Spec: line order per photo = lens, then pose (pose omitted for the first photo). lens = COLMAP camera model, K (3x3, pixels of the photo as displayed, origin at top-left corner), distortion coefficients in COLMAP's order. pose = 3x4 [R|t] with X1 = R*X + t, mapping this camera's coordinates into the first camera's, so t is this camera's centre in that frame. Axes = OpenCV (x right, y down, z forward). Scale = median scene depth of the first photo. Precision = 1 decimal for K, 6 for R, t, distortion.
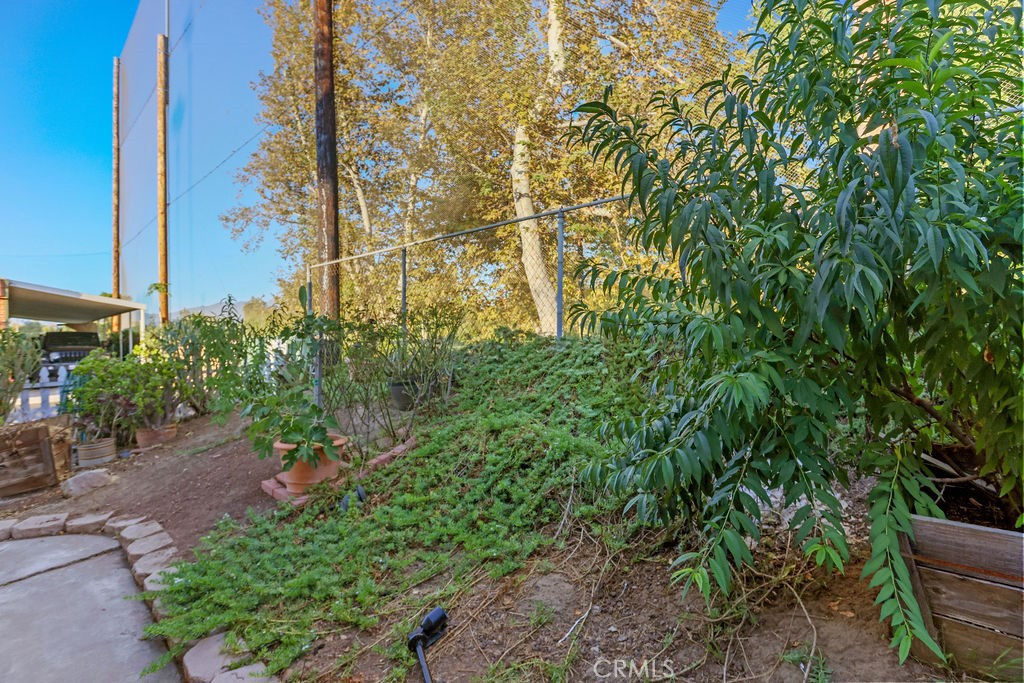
lens RADIAL K [[473.8, 0, 512.0], [0, 473.8, 341.5], [0, 0, 1]] dist [-0.042197, 0.018058]
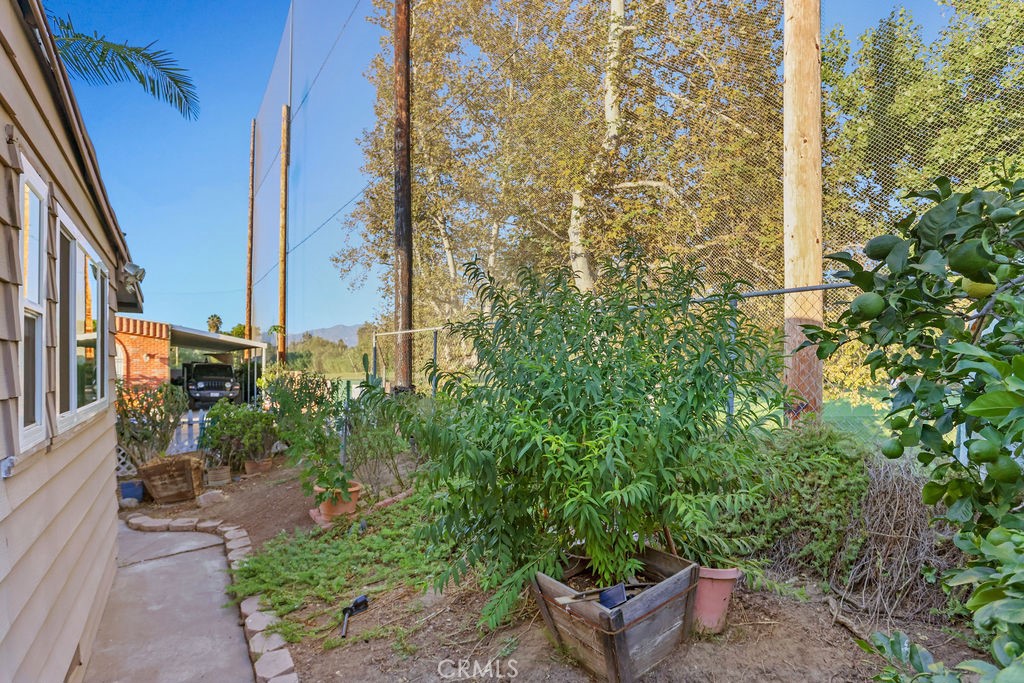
lens RADIAL K [[526.4, 0, 526.5], [0, 526.4, 368.6], [0, 0, 1]] dist [-0.018656, -0.000611]
pose [[0.973182, 0.036519, -0.227118, 0.449346], [-0.032815, 0.999260, 0.020066, -0.185069], [0.227683, -0.012075, 0.973660, -0.412073]]
